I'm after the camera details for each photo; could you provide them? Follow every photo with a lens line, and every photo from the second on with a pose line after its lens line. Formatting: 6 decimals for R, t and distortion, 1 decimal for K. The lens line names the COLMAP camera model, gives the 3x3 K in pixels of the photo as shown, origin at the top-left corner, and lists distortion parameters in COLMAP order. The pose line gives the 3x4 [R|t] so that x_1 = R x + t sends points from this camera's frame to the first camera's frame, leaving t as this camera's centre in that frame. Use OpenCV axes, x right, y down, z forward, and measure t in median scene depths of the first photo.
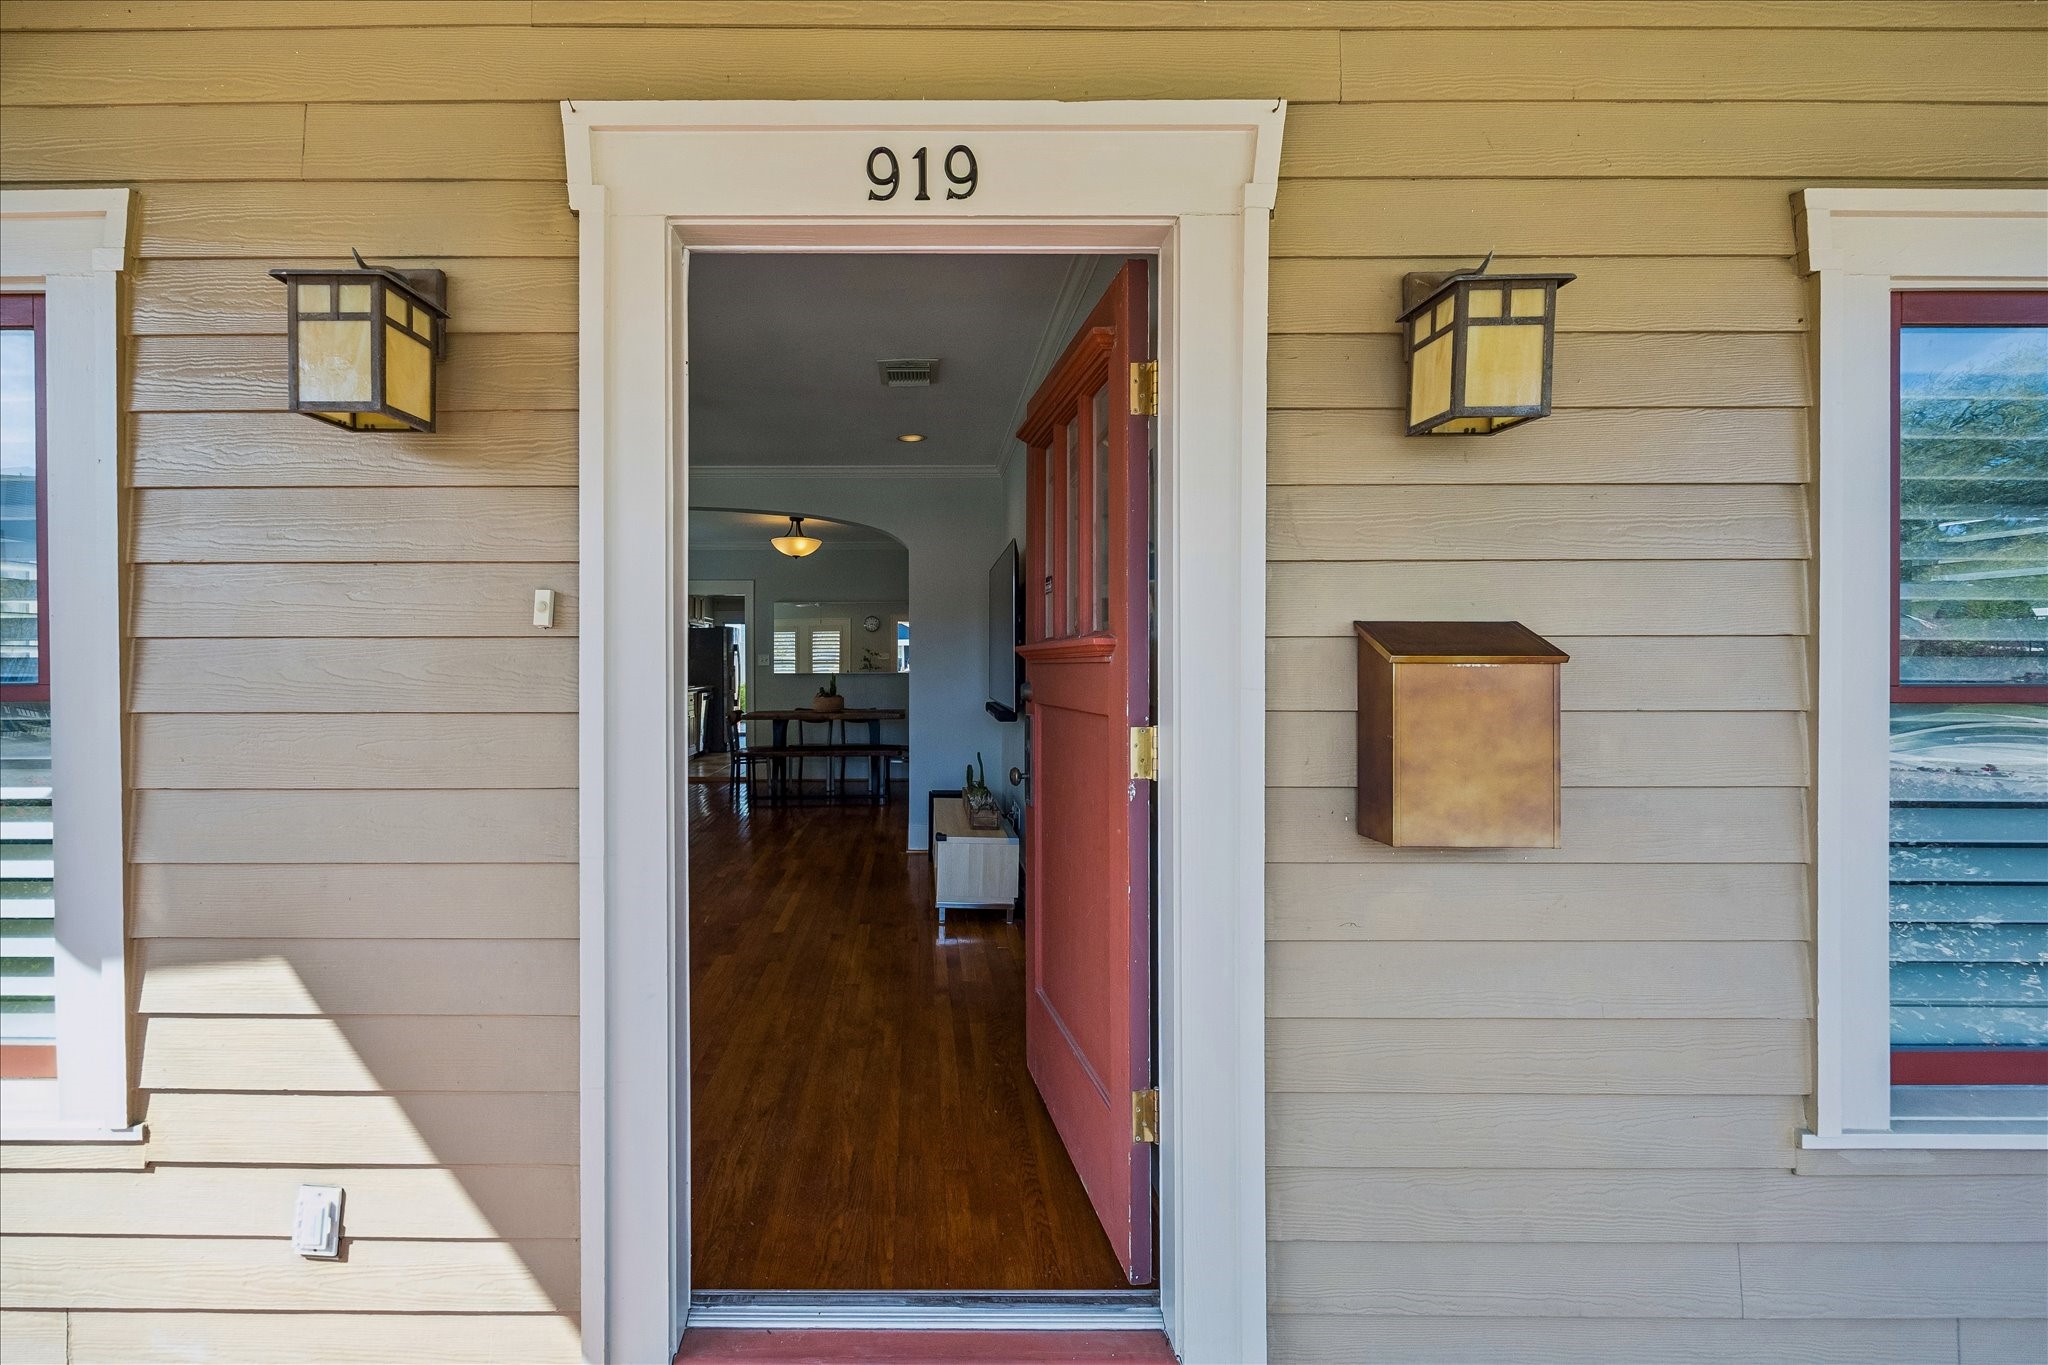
lens RADIAL K [[957.8, 0, 924.1], [0, 957.8, 655.4], [0, 0, 1]] dist [-0.002230, -0.000426]
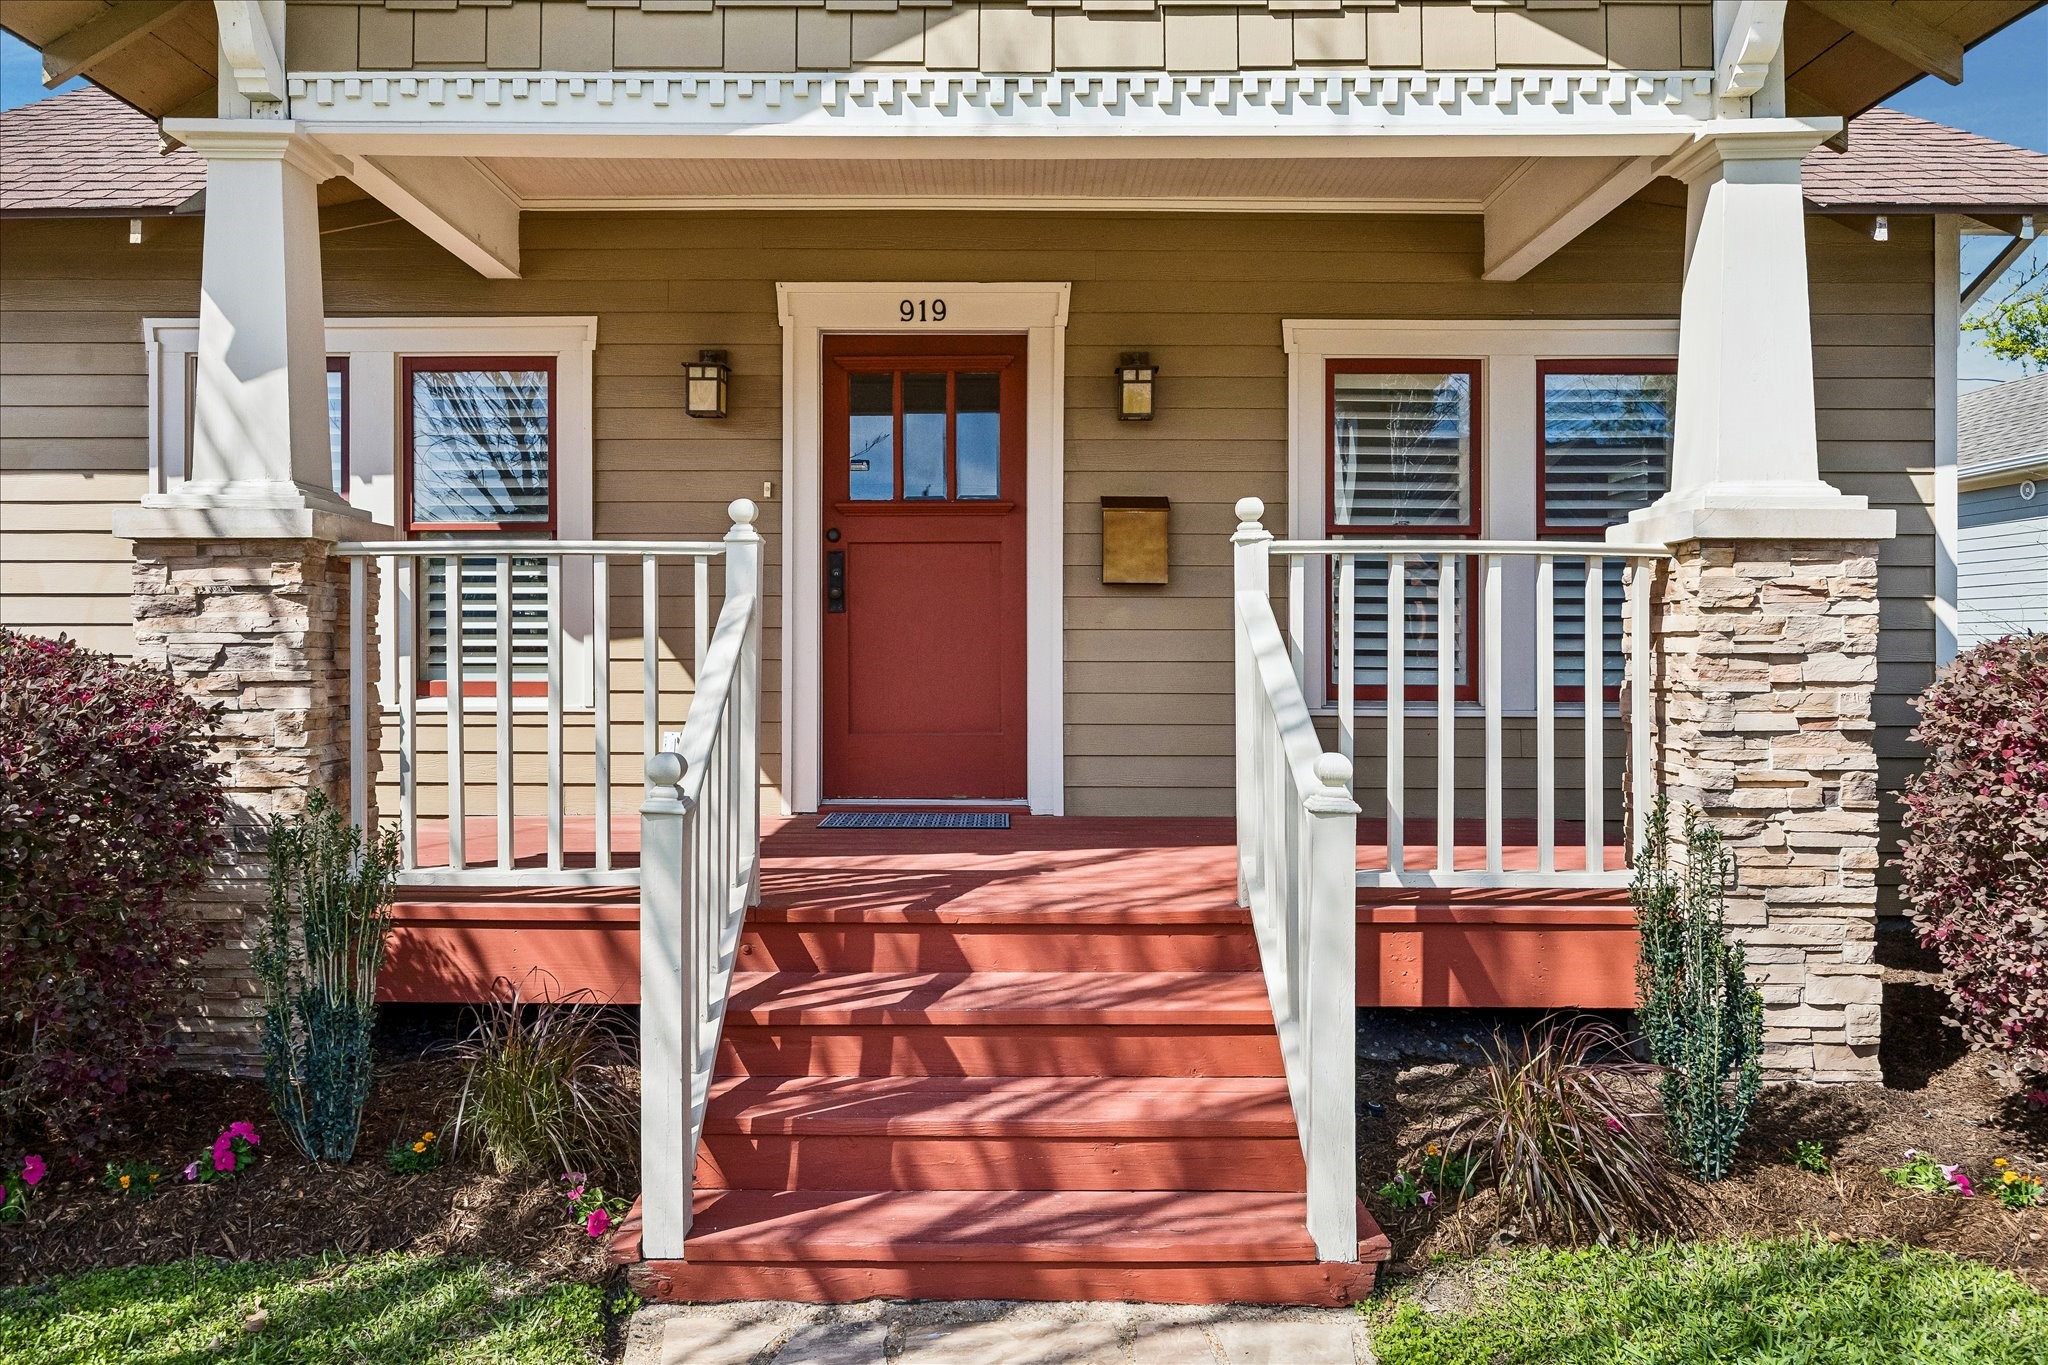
lens RADIAL K [[1374.4, 0, 1013.6], [0, 1374.4, 646.8], [0, 0, 1]] dist [0.000412, -0.001061]
pose [[0.999939, 0.005288, -0.009706, 0.269375], [-0.005197, 0.999942, 0.009414, 0.318219], [0.009755, -0.009363, 0.999909, -2.520729]]
